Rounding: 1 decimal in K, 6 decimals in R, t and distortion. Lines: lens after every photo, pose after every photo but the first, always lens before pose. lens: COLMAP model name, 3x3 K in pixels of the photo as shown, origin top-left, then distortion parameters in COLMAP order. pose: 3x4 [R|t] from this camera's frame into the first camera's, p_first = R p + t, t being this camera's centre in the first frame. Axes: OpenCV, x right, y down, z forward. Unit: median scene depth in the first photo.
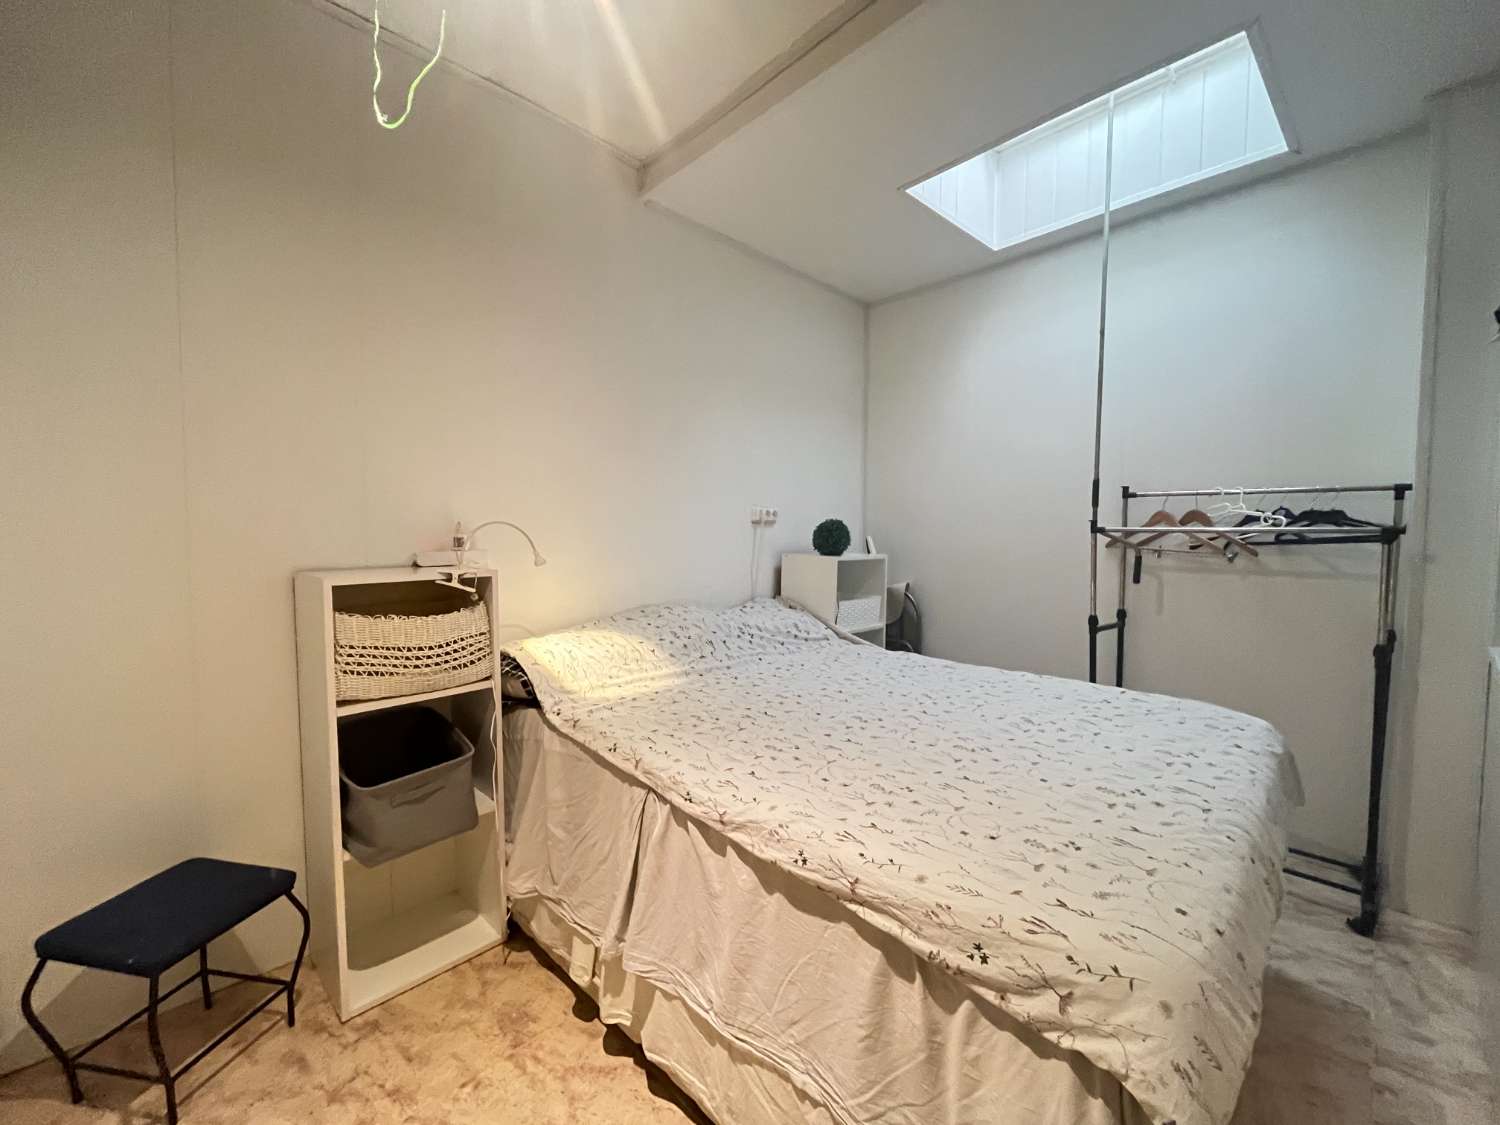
lens RADIAL K [[608.6, 0, 750.0], [0, 608.6, 562.5], [0, 0, 1]] dist [-0.004704, -0.000131]
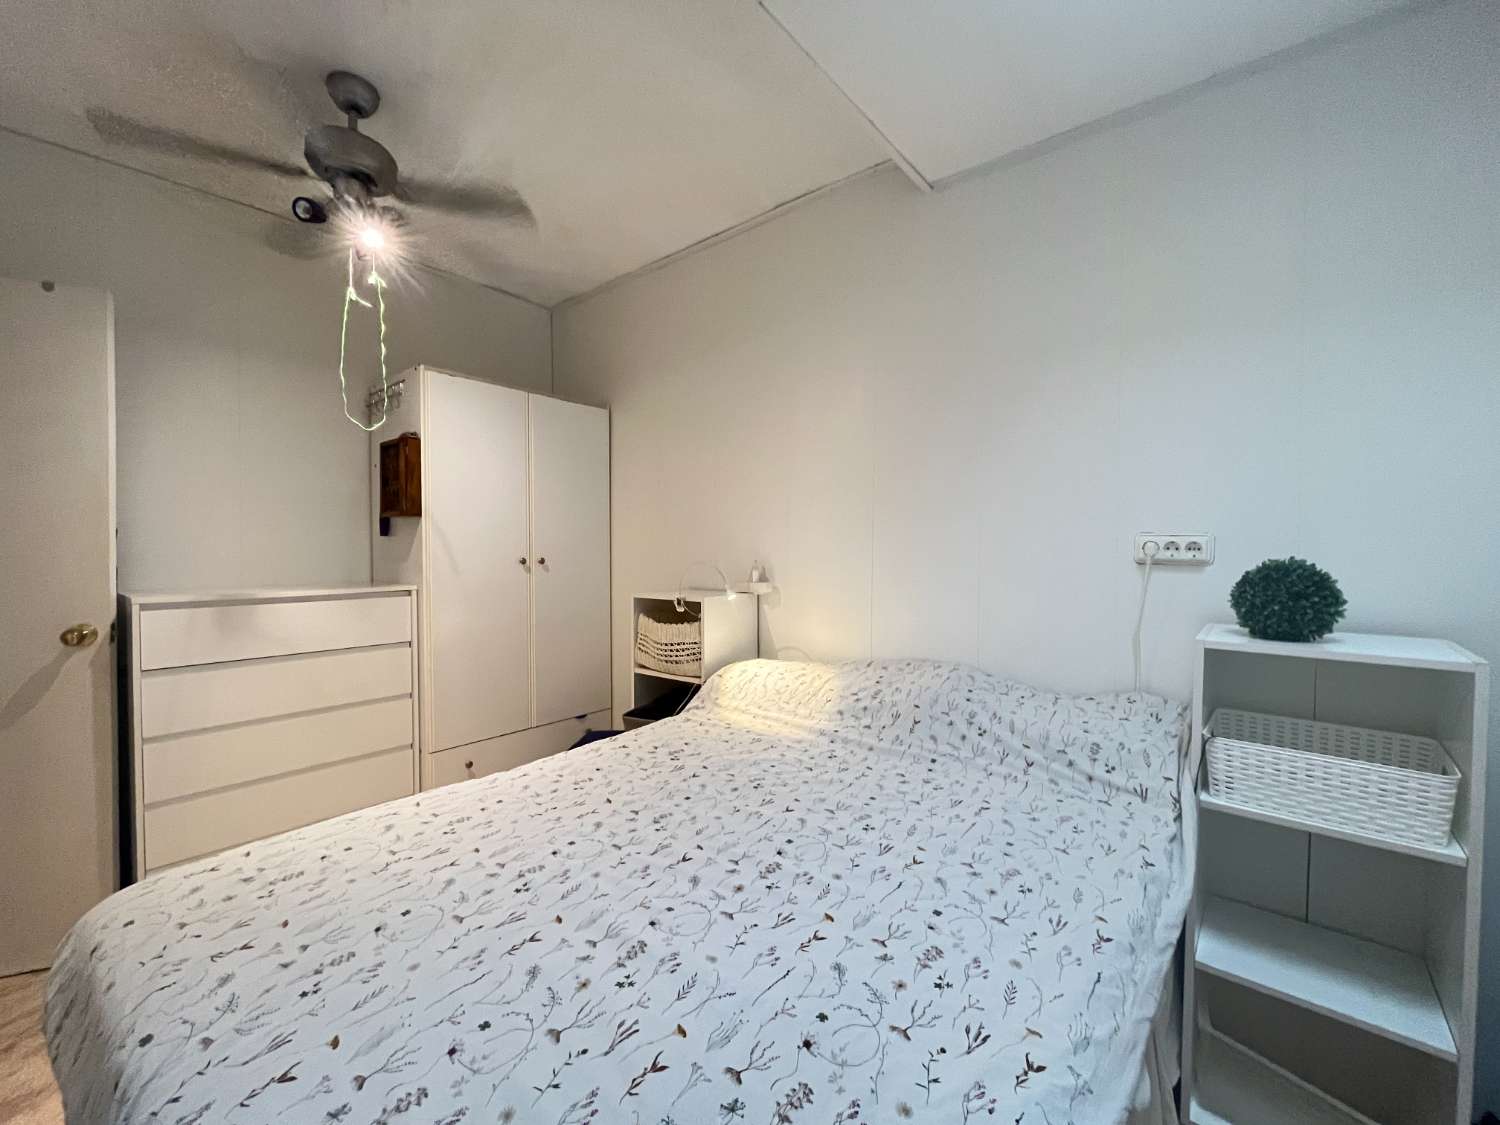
lens RADIAL K [[608.6, 0, 750.0], [0, 608.6, 562.5], [0, 0, 1]] dist [-0.004704, -0.000131]
pose [[0.100063, 0.007441, -0.994953, 0.842221], [-0.068647, 0.997641, 0.000557, -0.063207], [0.992610, 0.068245, 0.100337, 0.892541]]
